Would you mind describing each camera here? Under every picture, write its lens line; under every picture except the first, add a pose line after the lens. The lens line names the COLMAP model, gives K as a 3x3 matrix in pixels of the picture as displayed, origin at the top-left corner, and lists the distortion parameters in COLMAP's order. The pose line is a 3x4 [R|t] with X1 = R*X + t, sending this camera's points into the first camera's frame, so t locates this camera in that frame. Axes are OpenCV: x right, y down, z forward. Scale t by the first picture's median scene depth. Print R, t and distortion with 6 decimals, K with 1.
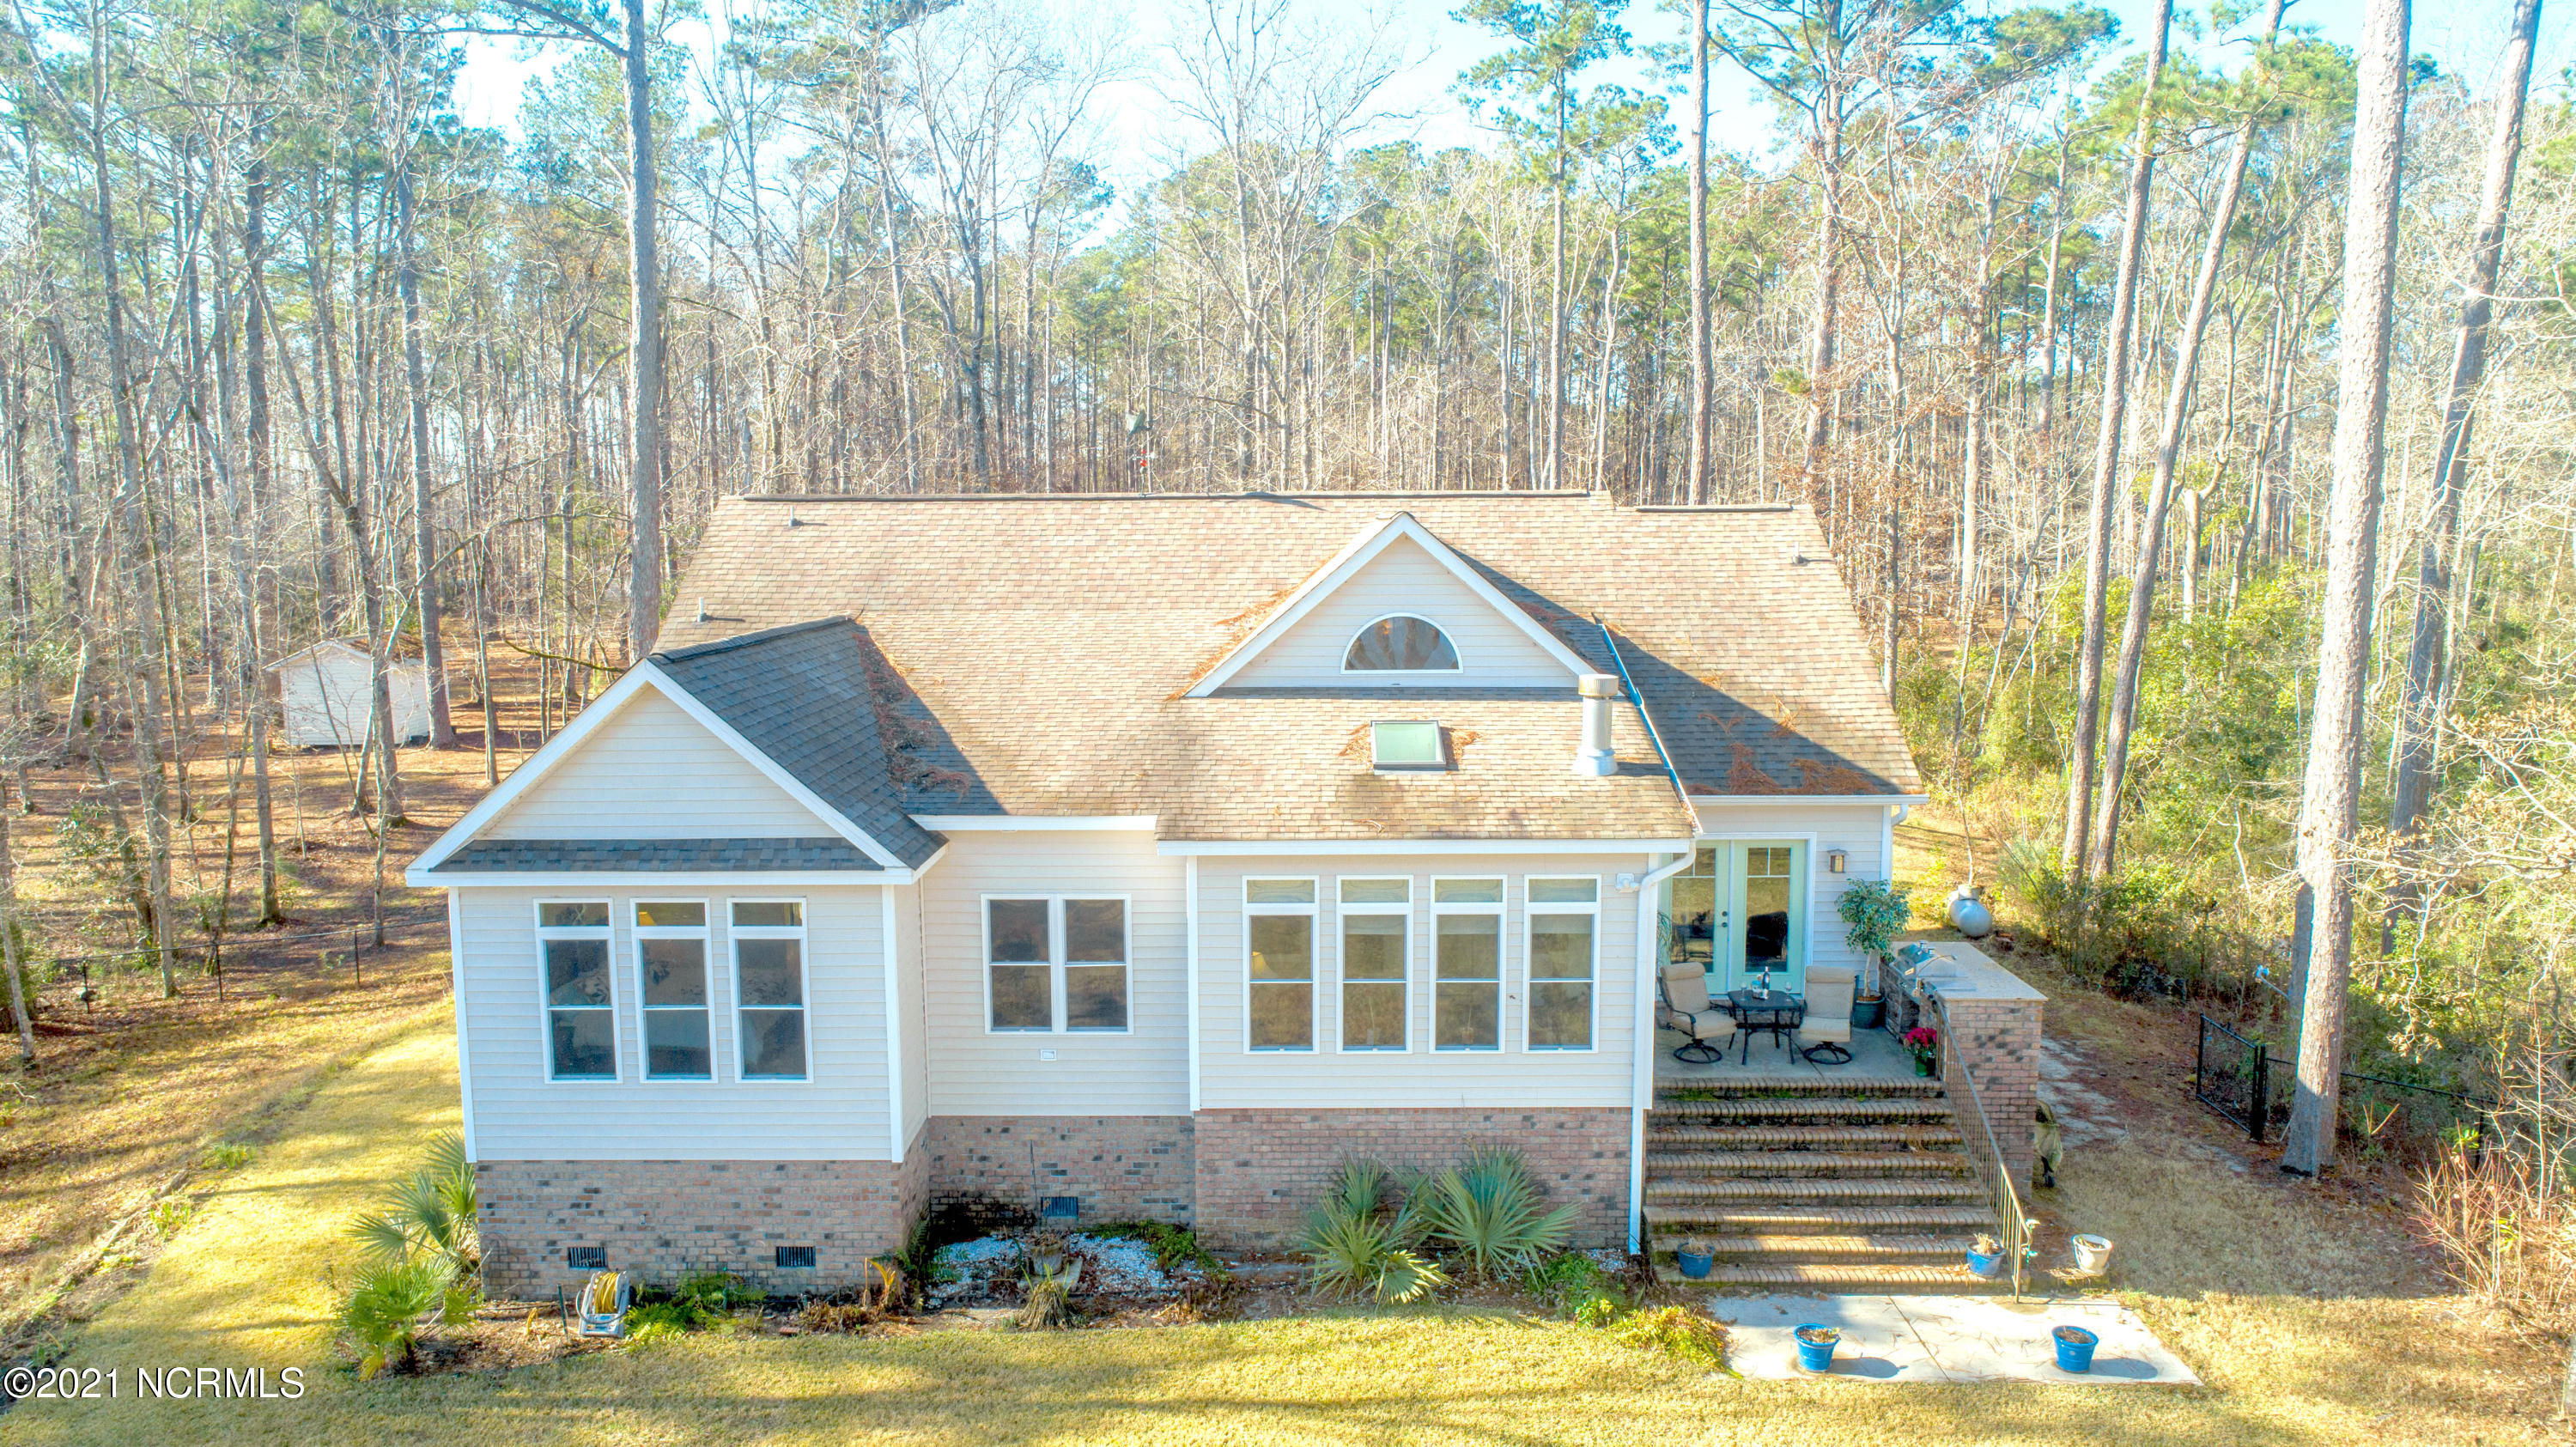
lens RADIAL K [[1747.6, 0, 1274.4], [0, 1747.6, 732.9], [0, 0, 1]] dist [-0.010686, 0.000070]
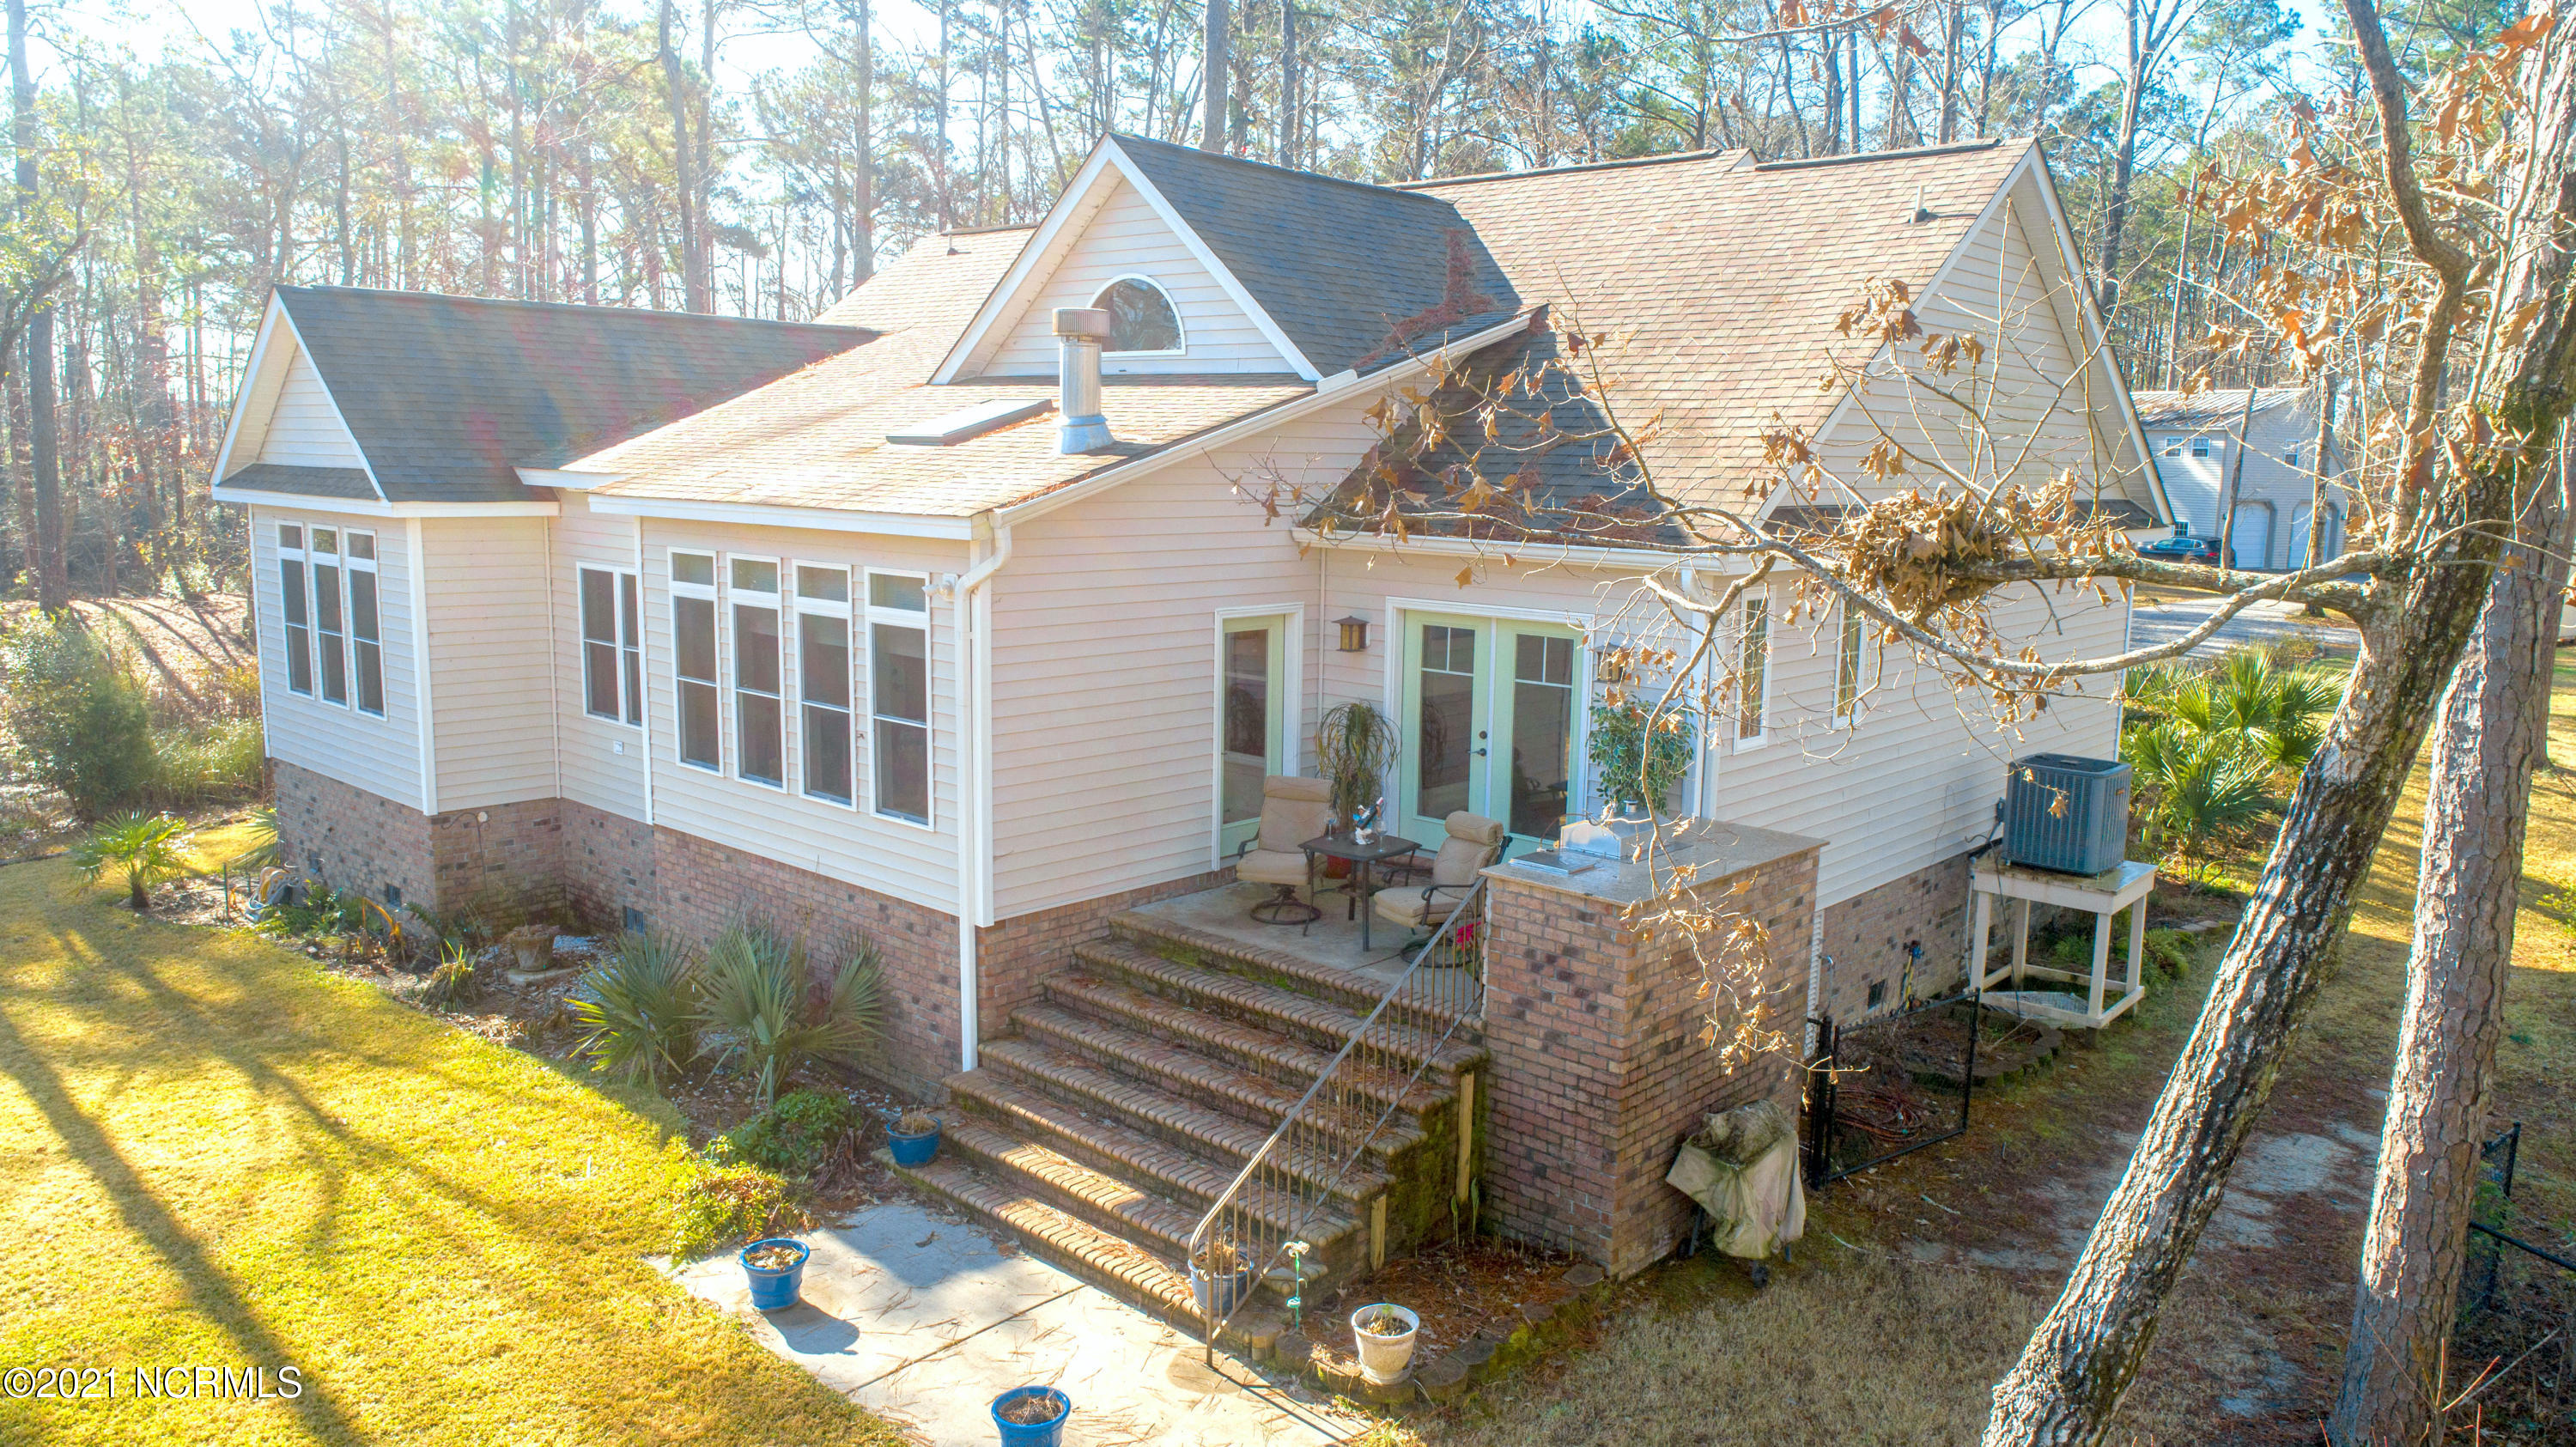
lens RADIAL K [[1753.4, 0, 1288.0], [0, 1753.4, 723.5], [0, 0, 1]] dist [-0.003980, 0.002398]
pose [[0.749842, 0.123226, -0.650040, 0.748143], [-0.109195, 0.992078, 0.062106, 0.081129], [0.652544, 0.024412, 0.757358, 0.560596]]
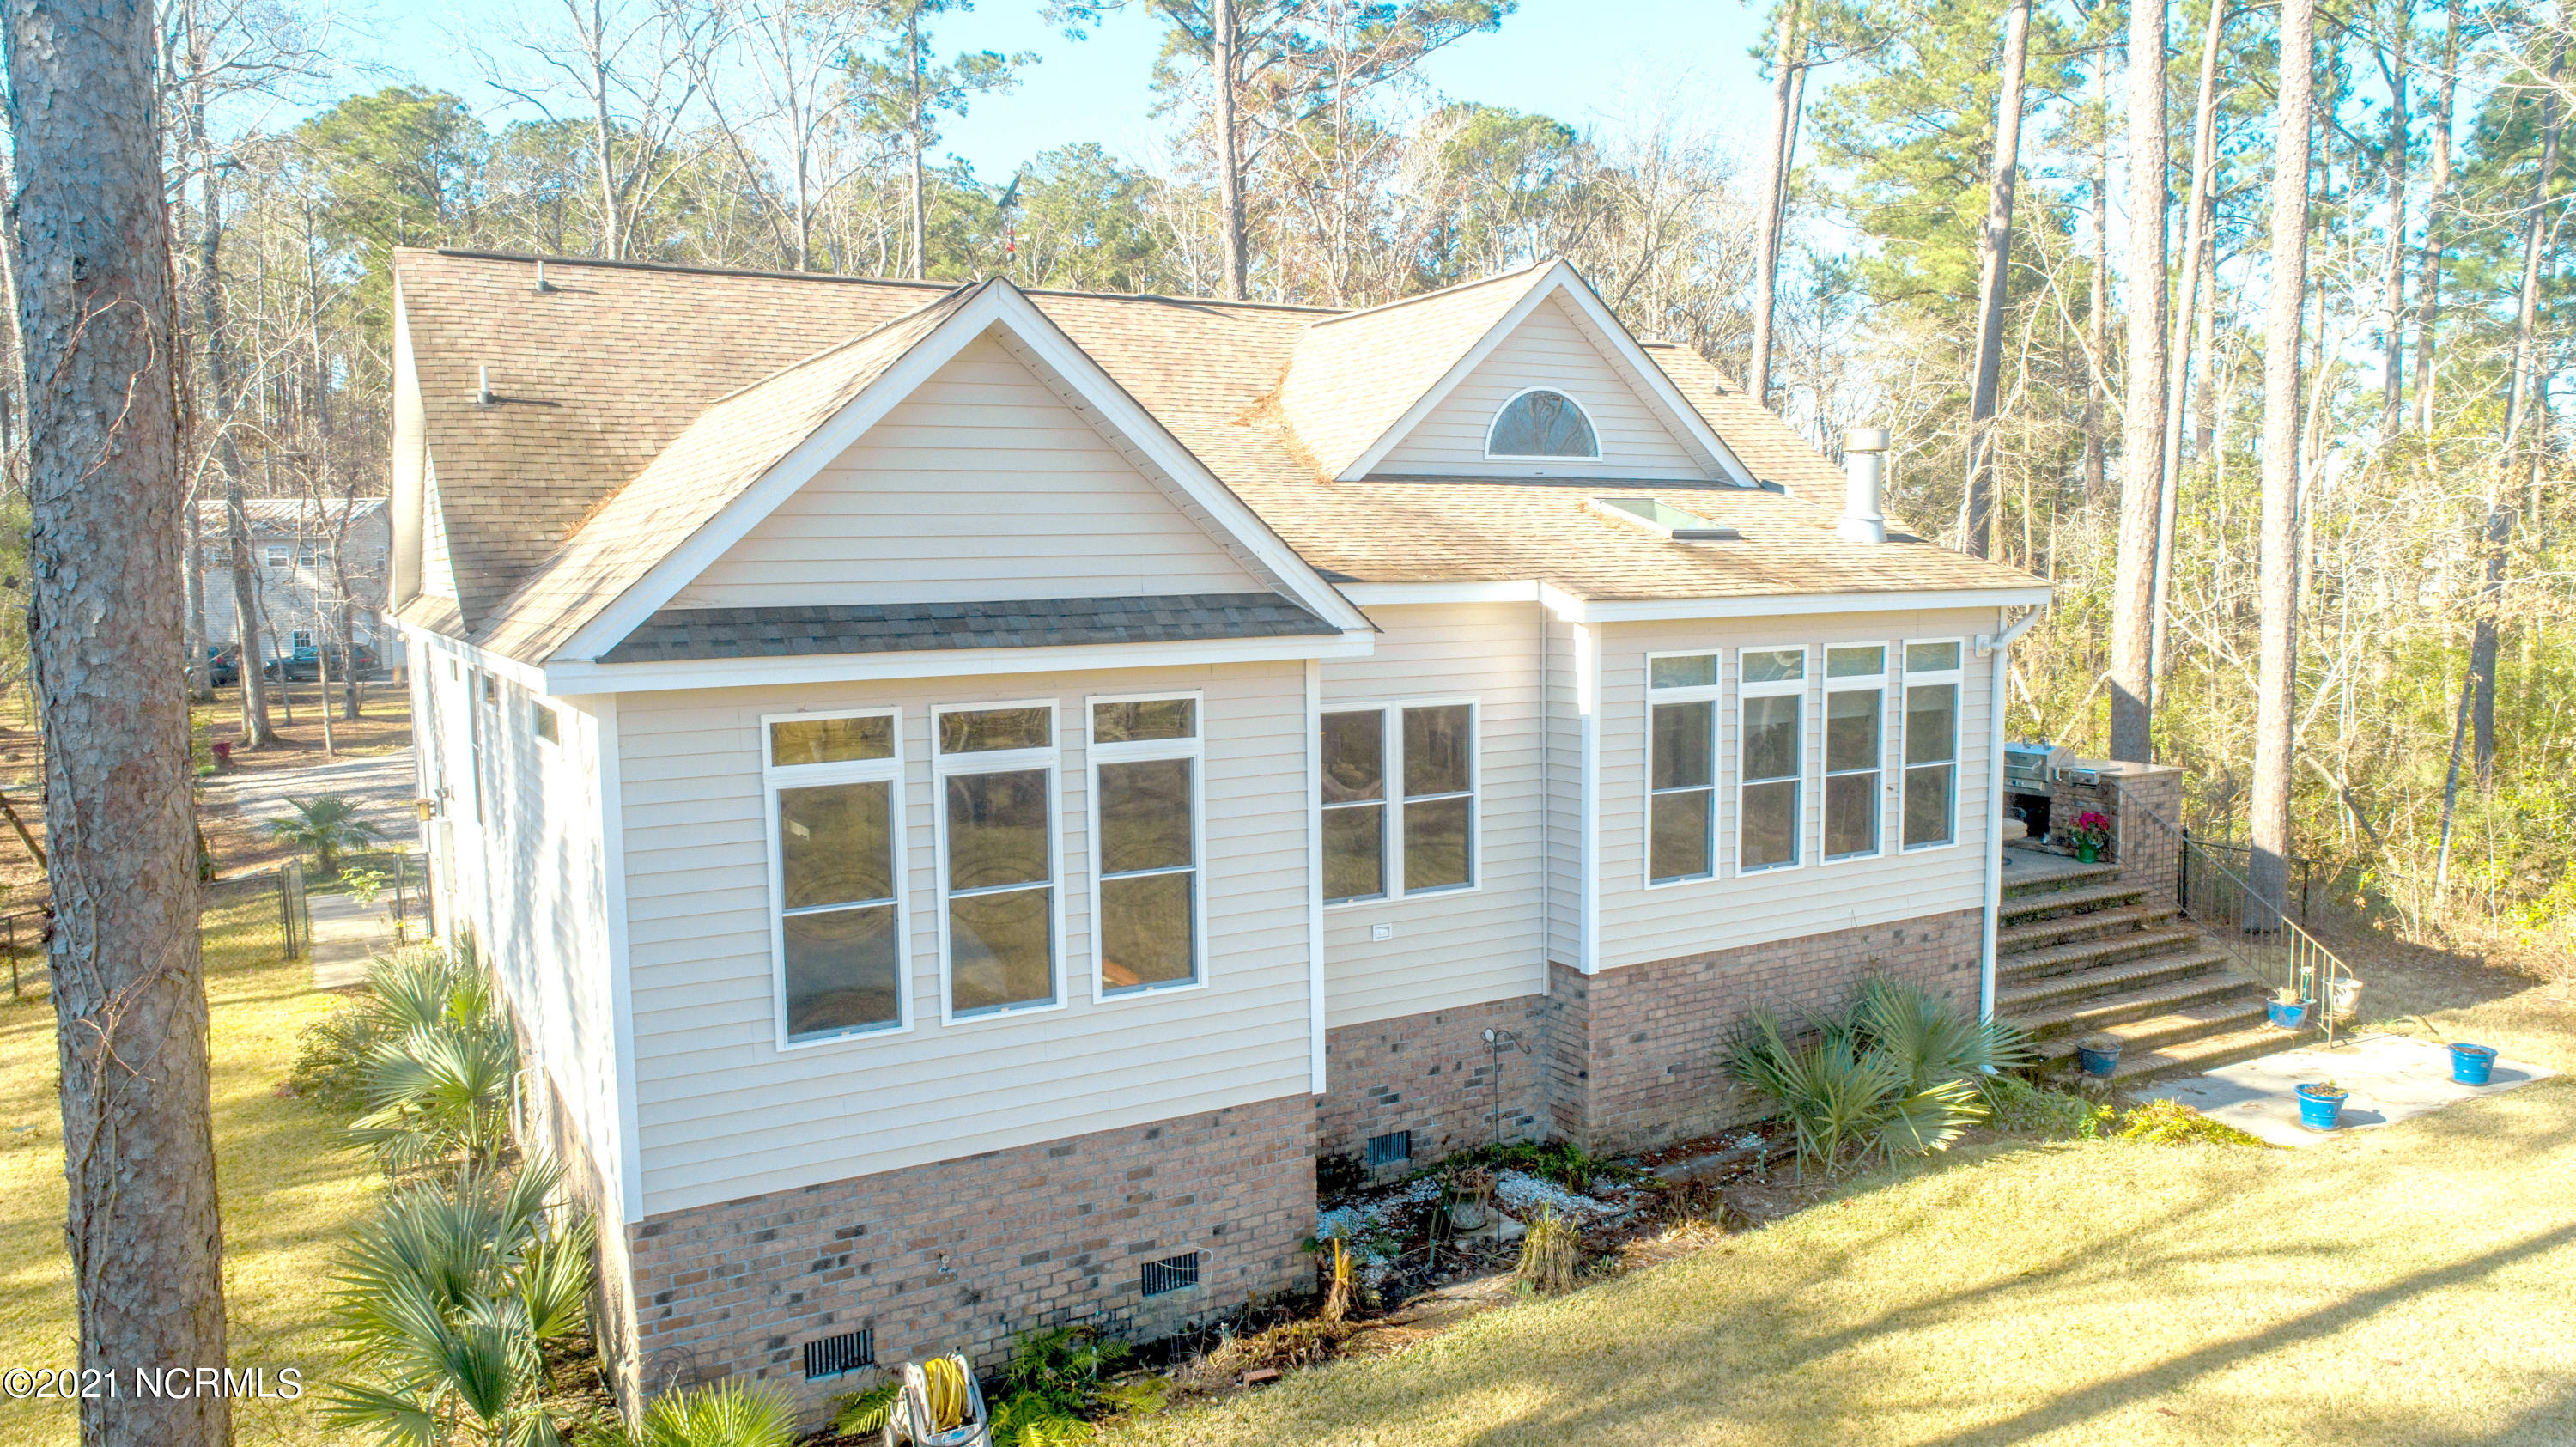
lens RADIAL K [[1747.6, 0, 1274.4], [0, 1747.6, 732.9], [0, 0, 1]] dist [-0.010686, 0.000070]
pose [[0.864443, -0.055888, 0.499615, -0.538770], [0.074469, 0.997073, -0.017314, 0.117408], [-0.497185, 0.052173, 0.866075, 0.419077]]
